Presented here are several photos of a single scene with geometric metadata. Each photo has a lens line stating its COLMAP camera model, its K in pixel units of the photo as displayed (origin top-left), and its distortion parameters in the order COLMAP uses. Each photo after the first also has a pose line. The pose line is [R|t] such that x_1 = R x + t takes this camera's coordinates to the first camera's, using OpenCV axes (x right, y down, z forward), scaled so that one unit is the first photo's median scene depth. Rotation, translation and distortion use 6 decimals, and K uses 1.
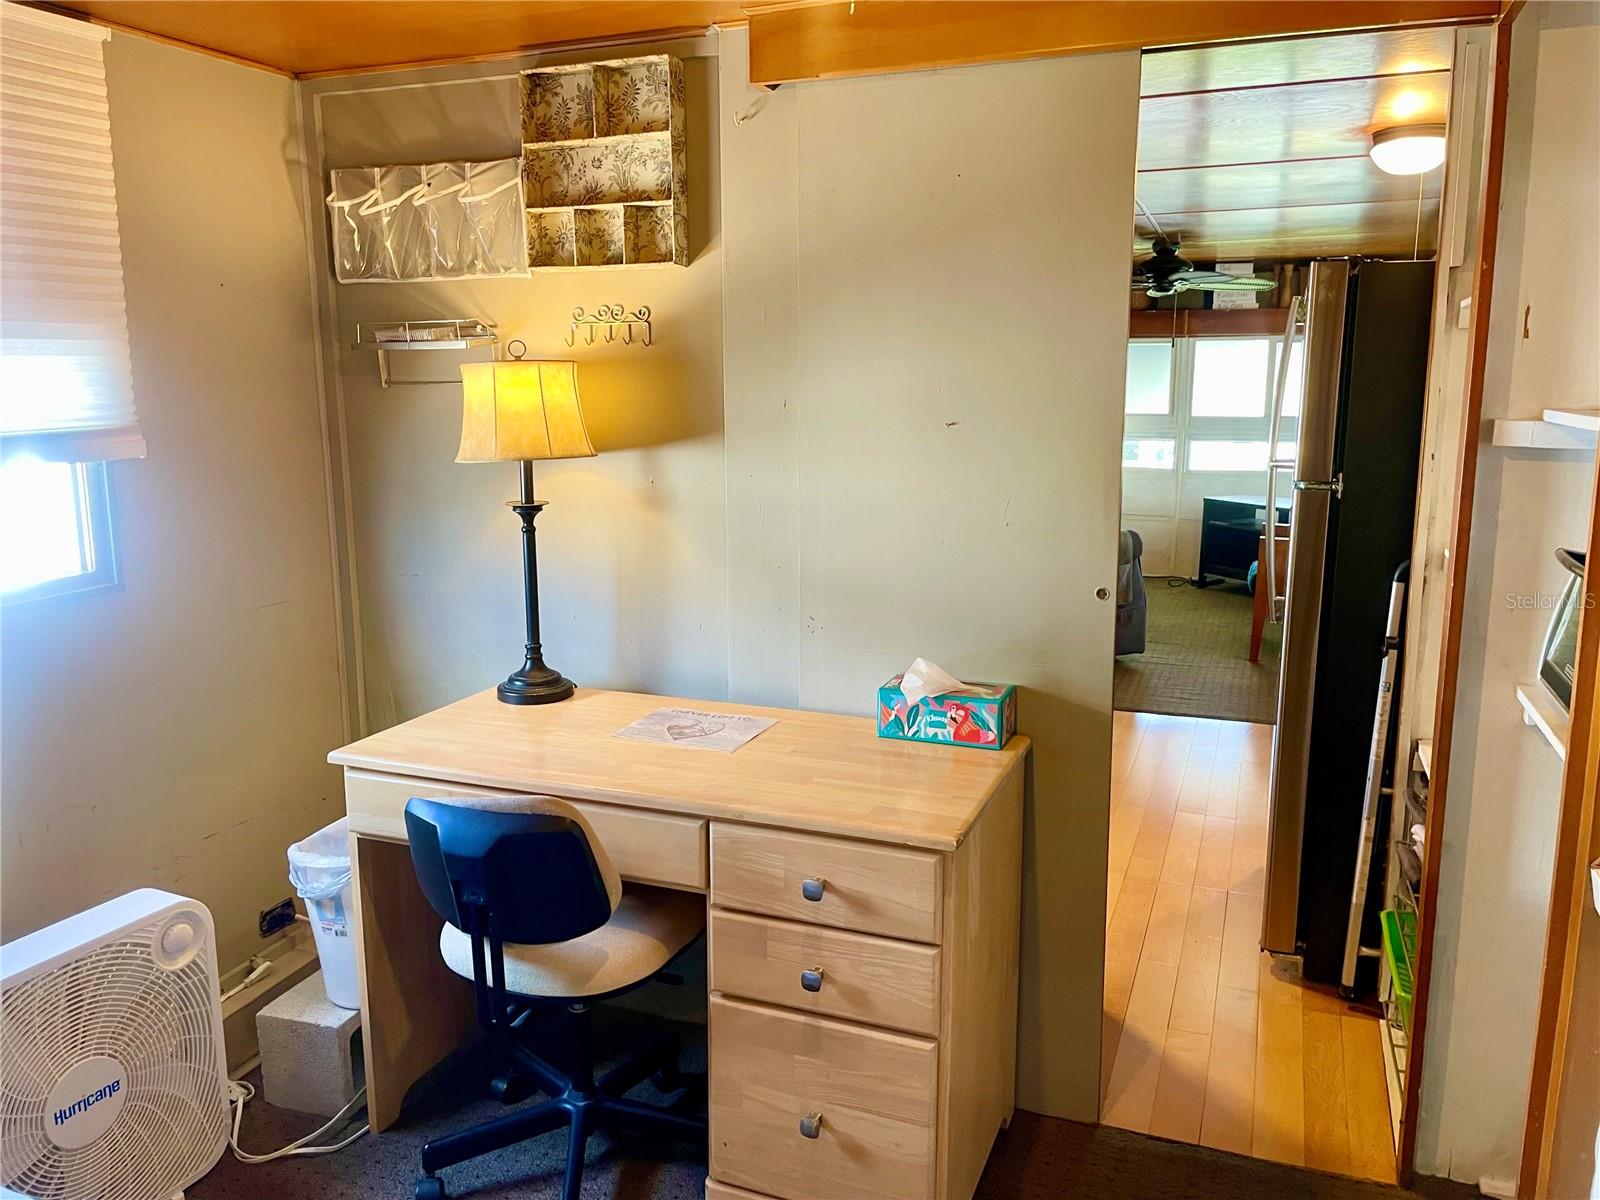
lens RADIAL K [[1248.9, 0, 796.2], [0, 1248.9, 602.5], [0, 0, 1]] dist [0.076390, -0.095143]
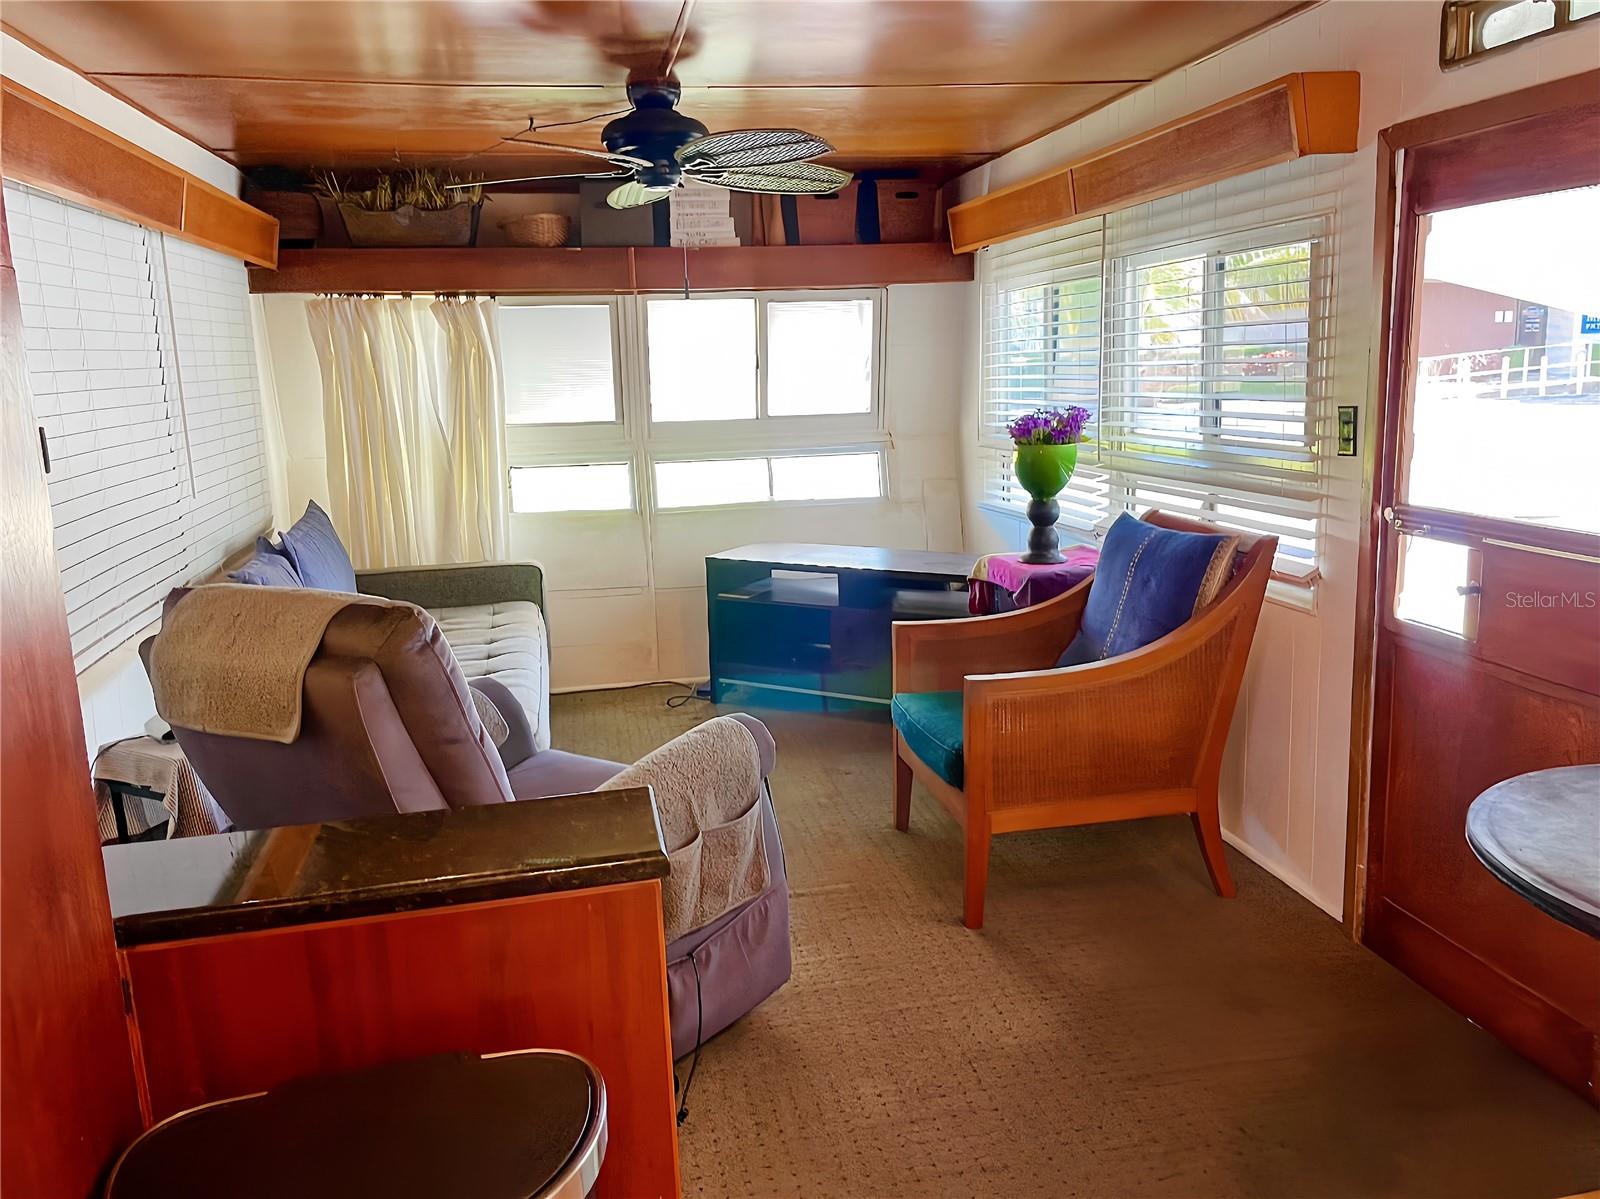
lens RADIAL K [[1248.9, 0, 815.4], [0, 1248.9, 594.7], [0, 0, 1]] dist [0.076390, -0.095143]
pose [[0.846372, -0.129212, 0.516681, 0.054660], [0.128565, 0.991002, 0.037229, -0.080165], [-0.516842, 0.034918, 0.855368, 0.453532]]
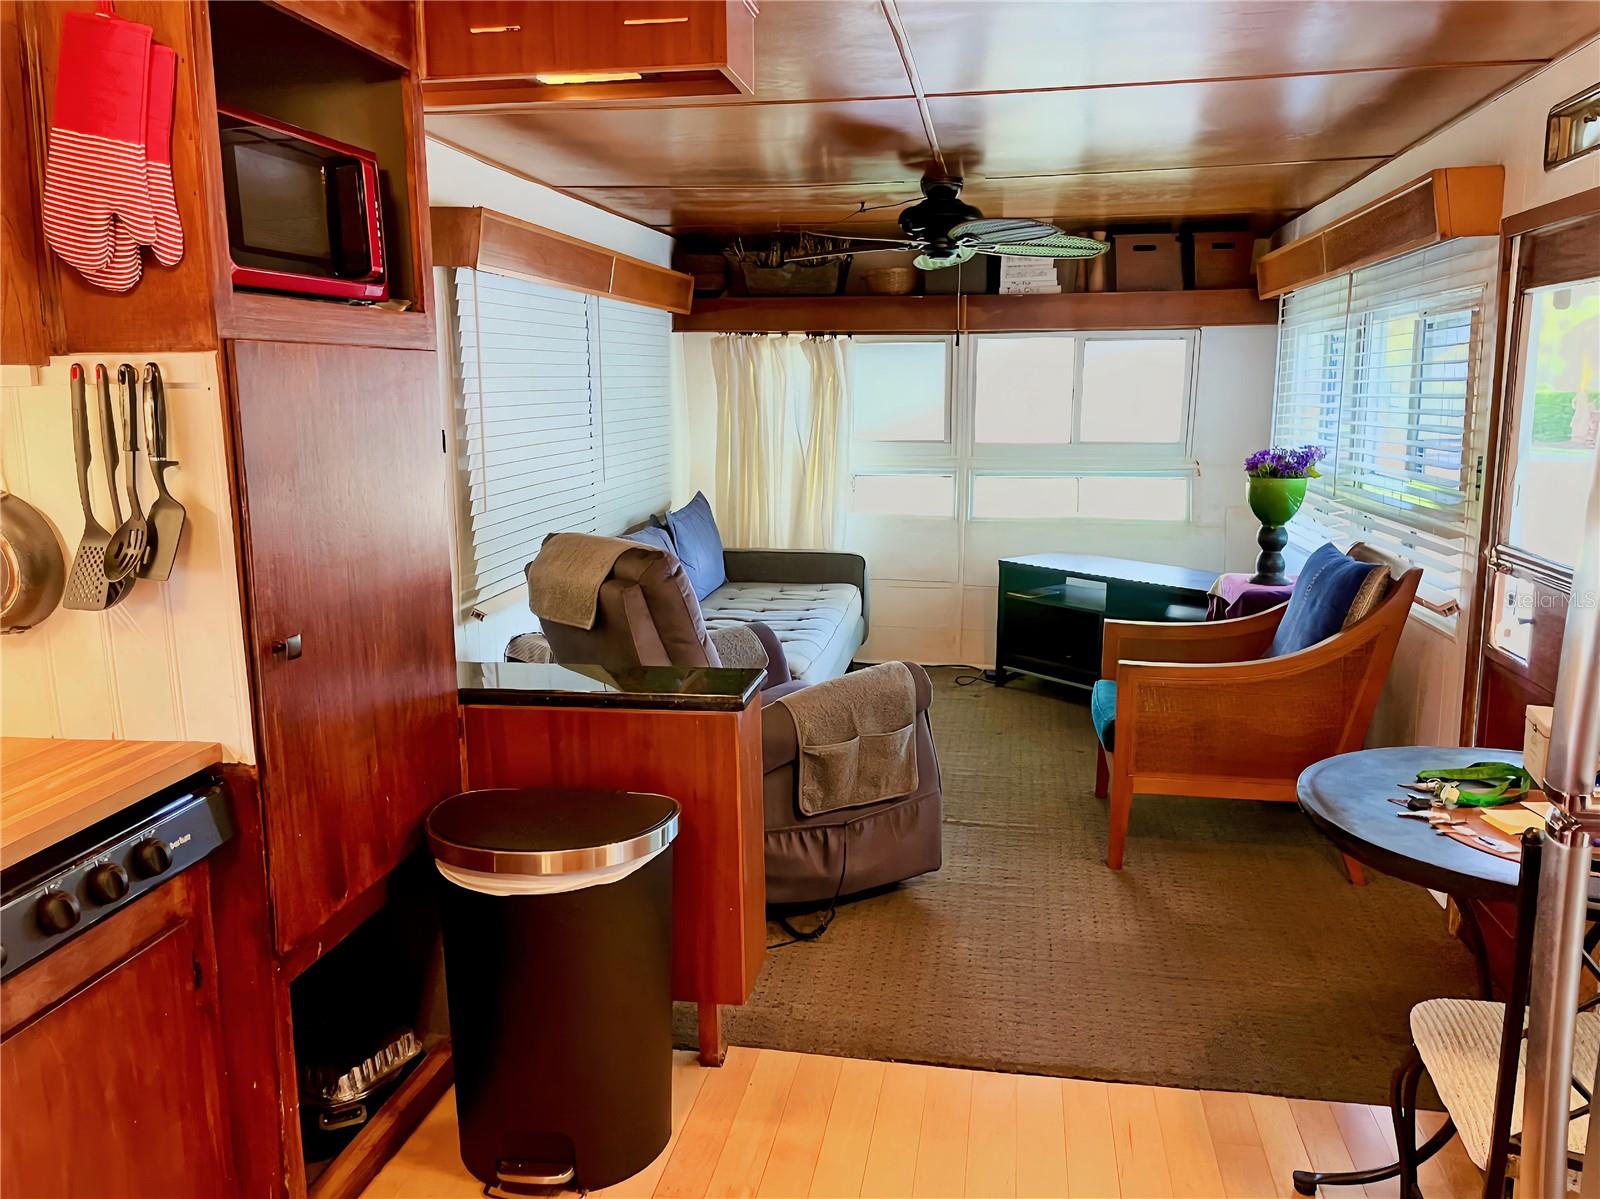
lens RADIAL K [[1248.9, 0, 791.6], [0, 1248.9, 597.0], [0, 0, 1]] dist [0.076390, -0.095143]
pose [[0.983082, -0.036559, 0.179482, 0.081637], [0.038110, 0.999260, -0.005199, -0.062587], [-0.179159, 0.011952, 0.983748, 0.326638]]
